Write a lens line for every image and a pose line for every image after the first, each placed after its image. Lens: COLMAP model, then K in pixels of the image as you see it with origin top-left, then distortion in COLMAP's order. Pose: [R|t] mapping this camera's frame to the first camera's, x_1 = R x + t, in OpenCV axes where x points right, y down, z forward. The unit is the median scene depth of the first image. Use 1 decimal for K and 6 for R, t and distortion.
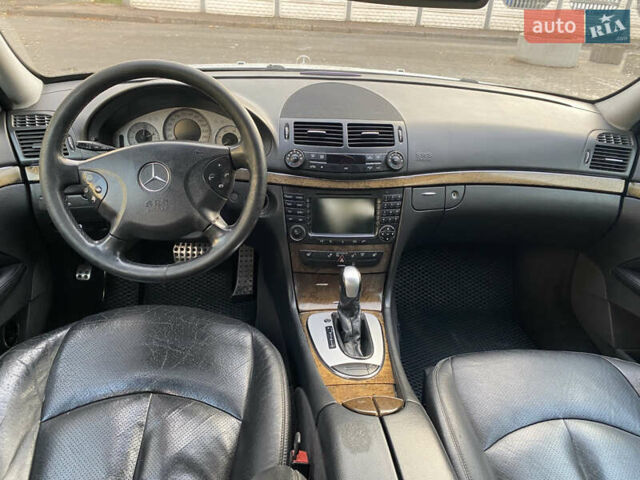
lens RADIAL K [[482.2, 0, 320.0], [0, 482.2, 240.0], [0, 0, 1]] dist [0.004678, -0.001673]
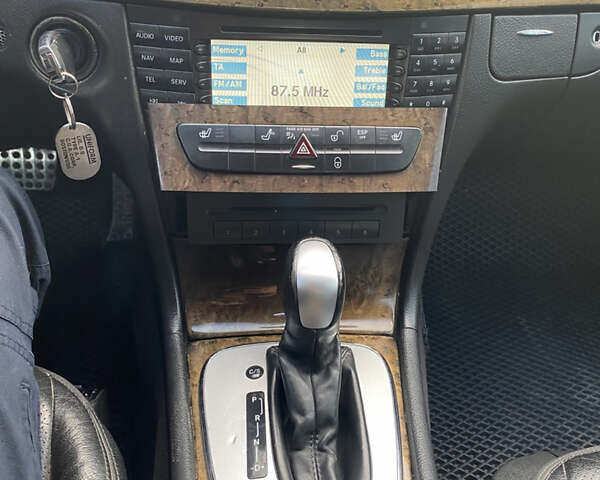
lens RADIAL K [[552.4, 0, 300.0], [0, 552.4, 240.0], [0, 0, 1]] dist [-0.017760, -0.013316]
pose [[0.999769, 0.011890, -0.017887, 0.057227], [-0.007787, 0.976788, 0.214066, -0.030991], [0.020017, -0.213878, 0.976655, 0.576387]]
